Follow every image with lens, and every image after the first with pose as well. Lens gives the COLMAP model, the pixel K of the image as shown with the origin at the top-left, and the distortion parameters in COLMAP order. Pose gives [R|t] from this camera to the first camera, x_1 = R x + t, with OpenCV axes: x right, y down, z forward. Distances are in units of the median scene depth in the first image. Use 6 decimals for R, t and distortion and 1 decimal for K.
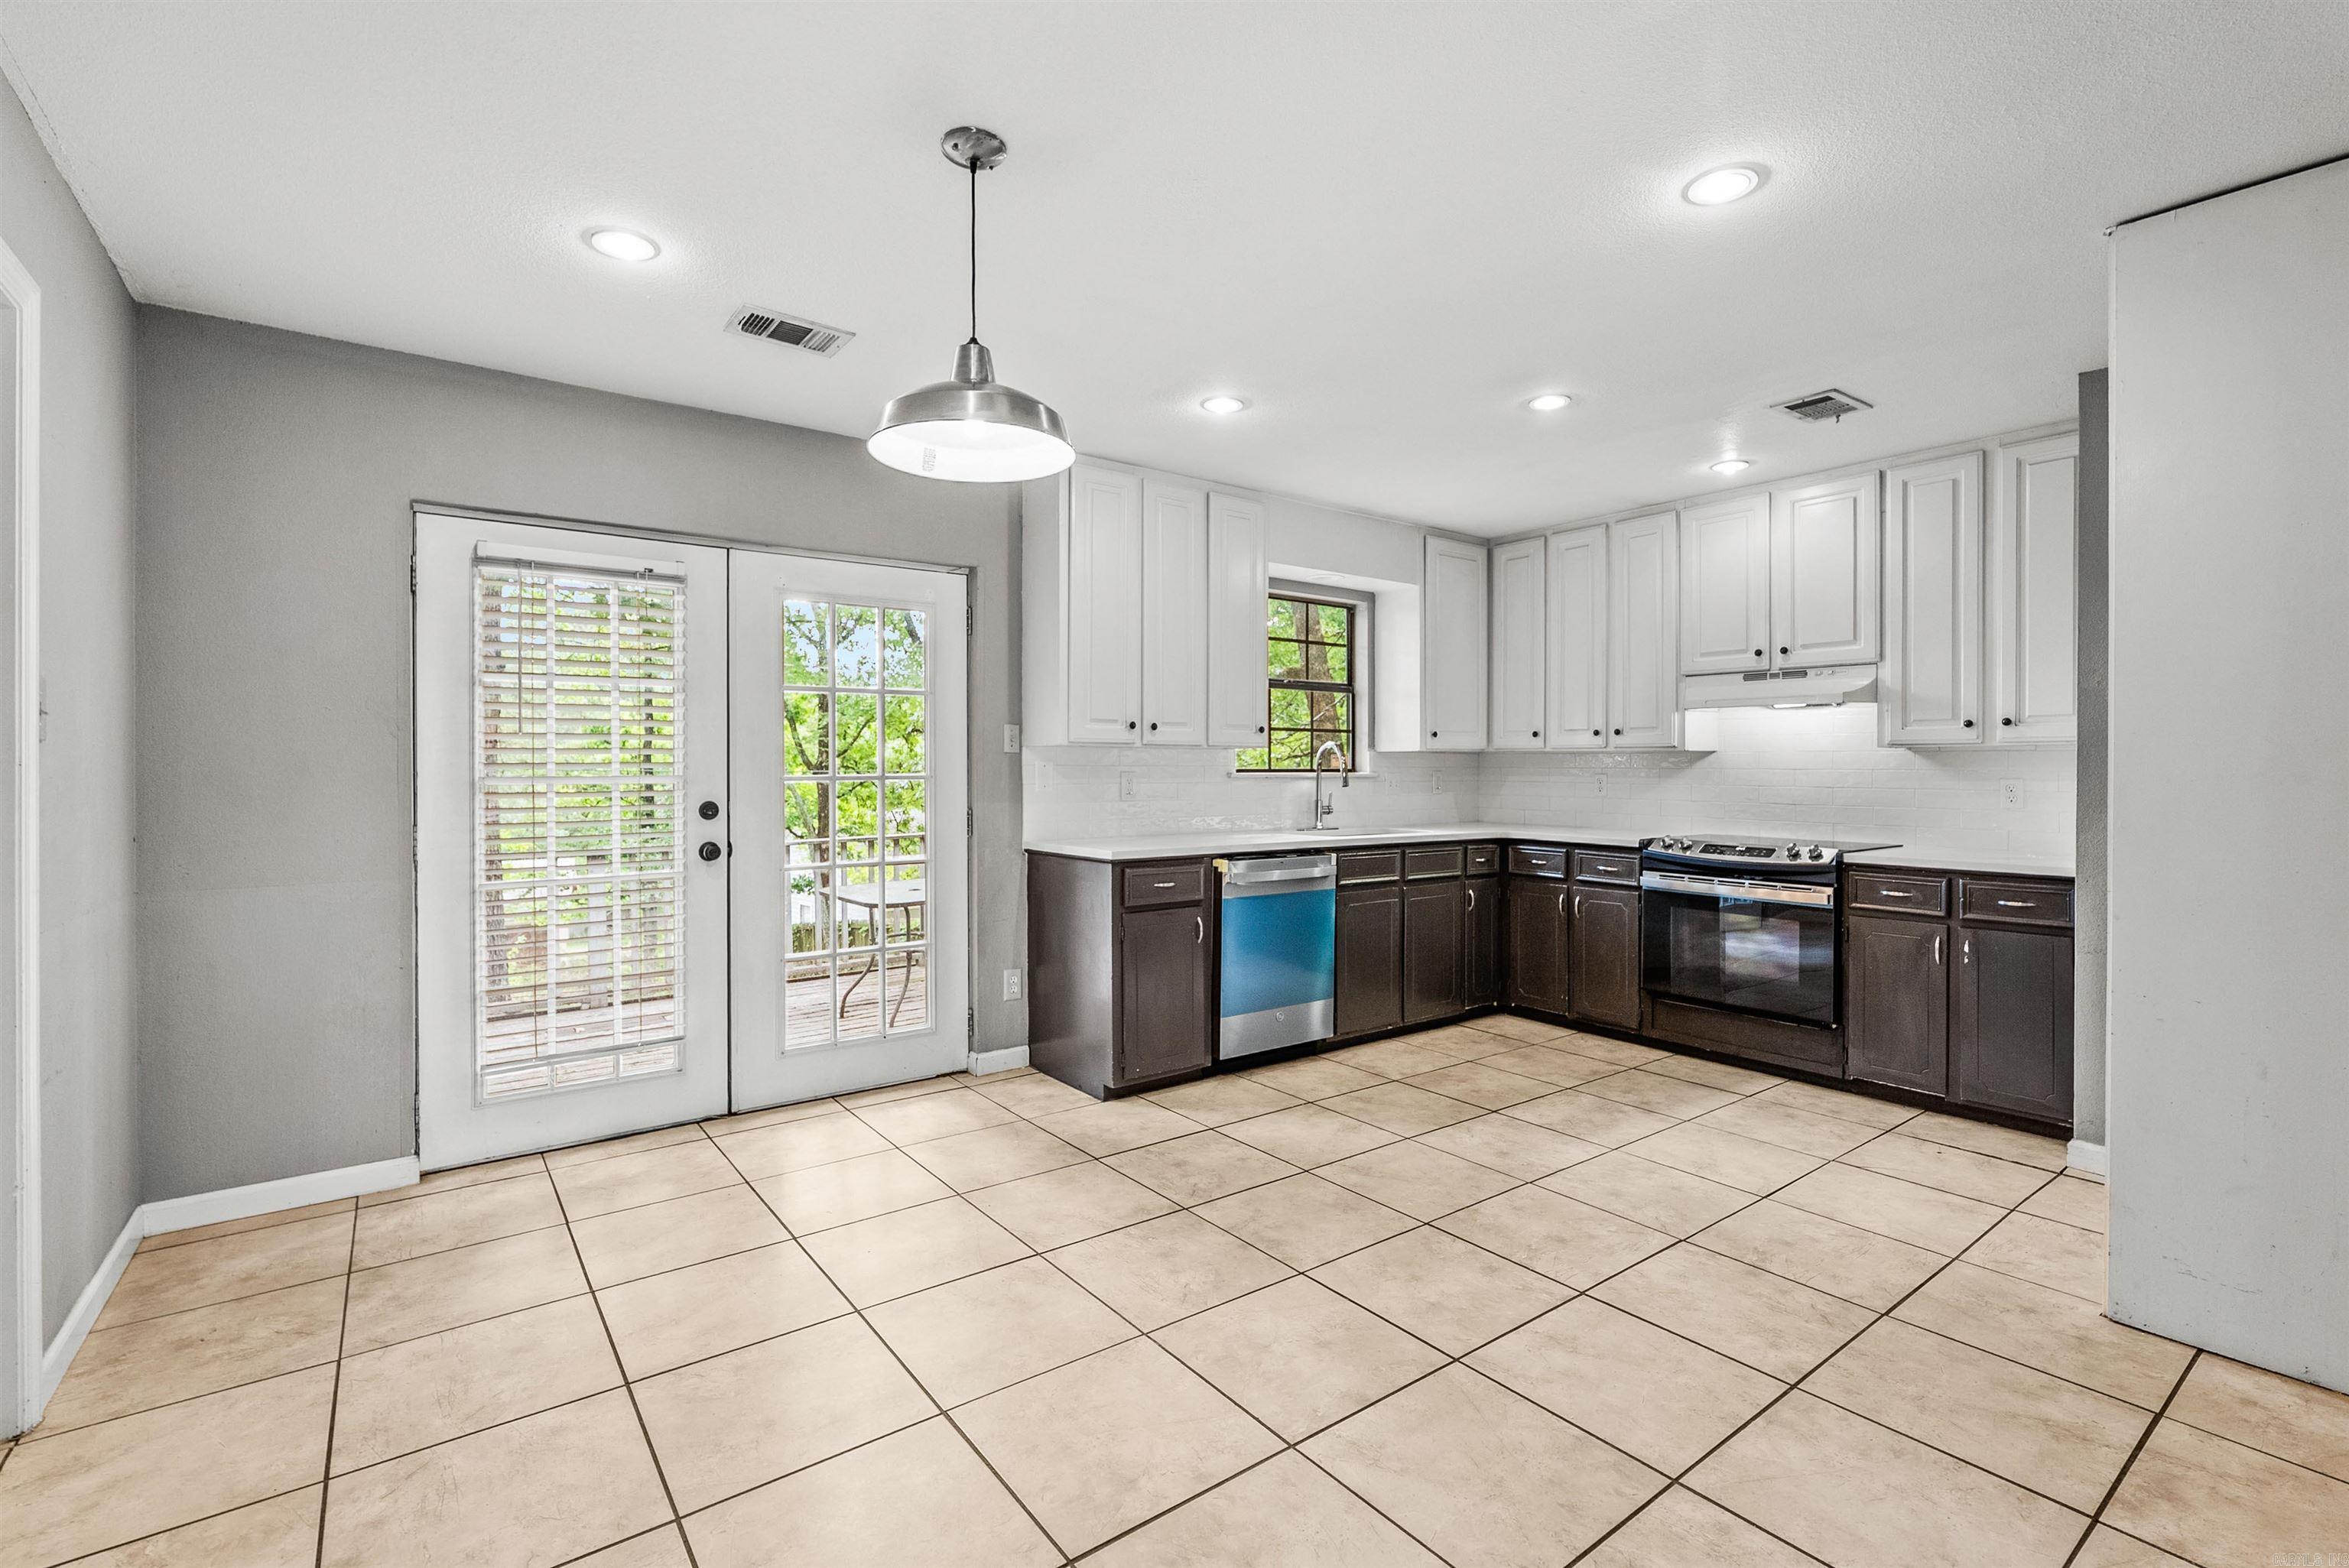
lens RADIAL K [[1044.2, 0, 1188.7], [0, 1044.2, 772.8], [0, 0, 1]] dist [-0.006280, -0.000047]
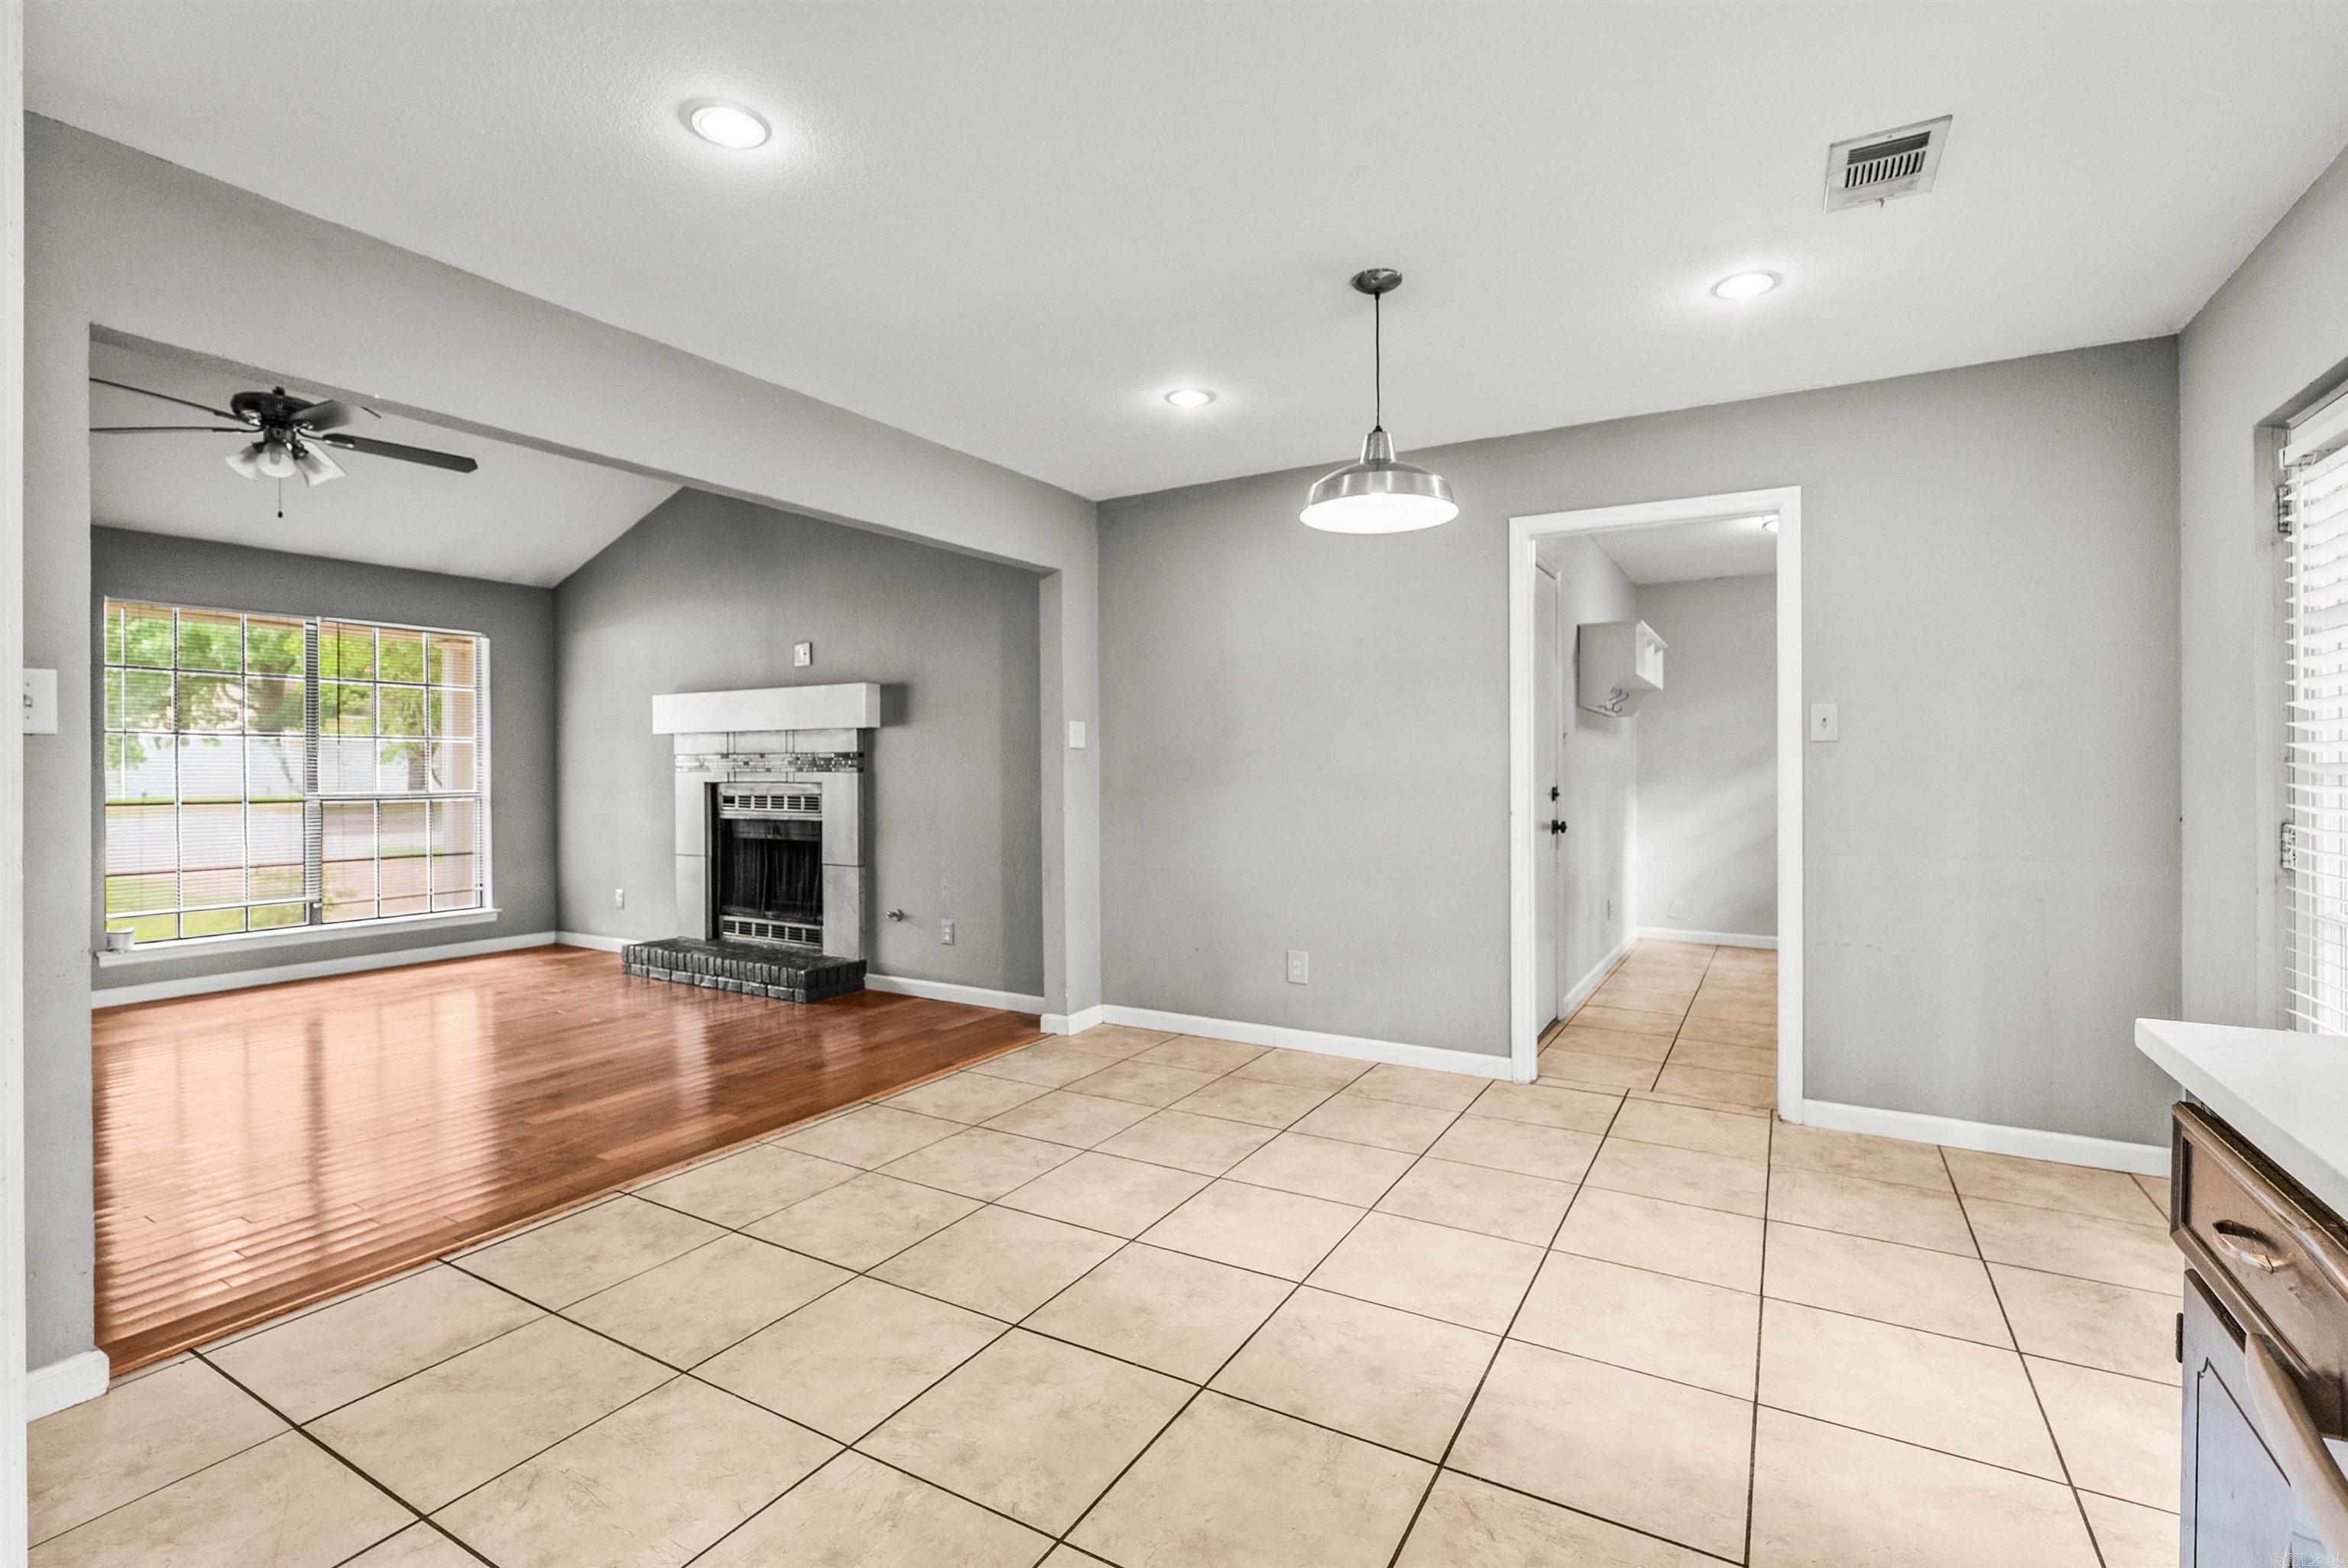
lens RADIAL K [[1053.7, 0, 1180.1], [0, 1053.7, 770.2], [0, 0, 1]] dist [-0.006981, 0.000229]
pose [[-0.923806, 0.003813, -0.382843, 0.262046], [0.002033, 0.999985, 0.005055, 0.002556], [0.382856, 0.003891, -0.923800, 1.054747]]
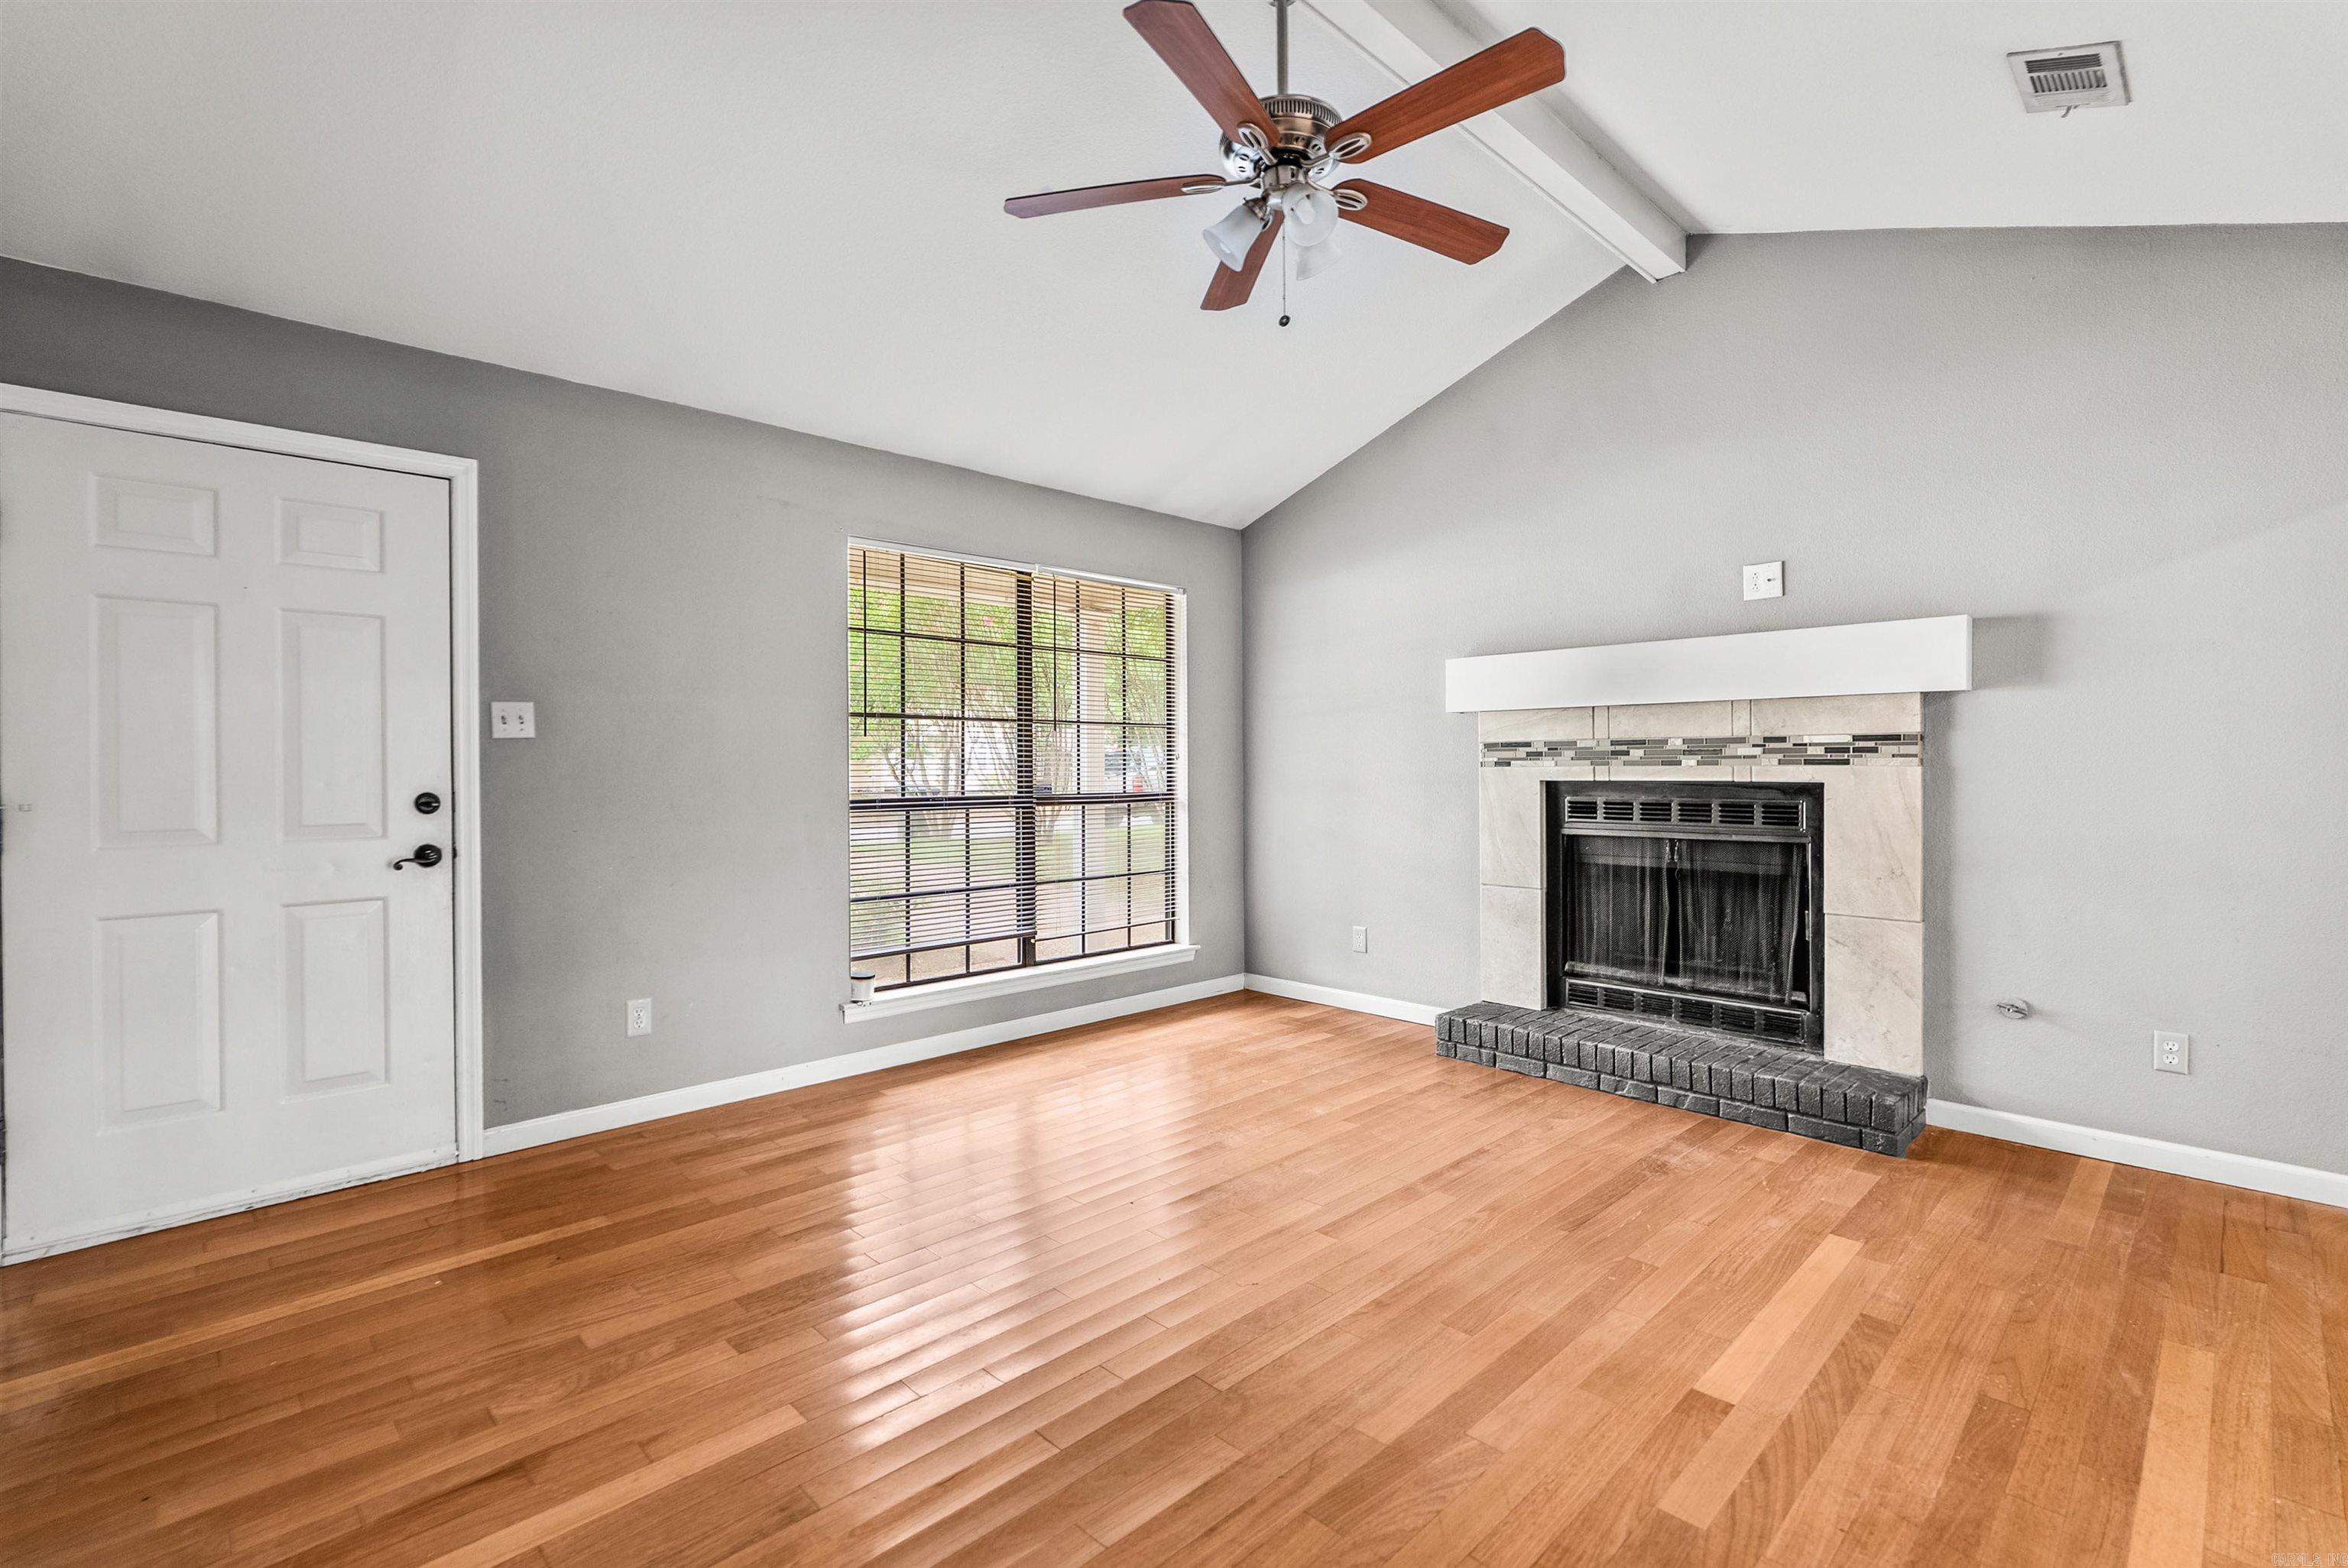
lens RADIAL K [[1046.5, 0, 1180.9], [0, 1046.5, 777.1], [0, 0, 1]] dist [-0.002953, 0.000143]
pose [[-0.991792, 0.006052, -0.127719, 0.809140], [0.004504, 0.999913, 0.012400, 0.007026], [0.127783, 0.011723, -0.991733, 0.363917]]
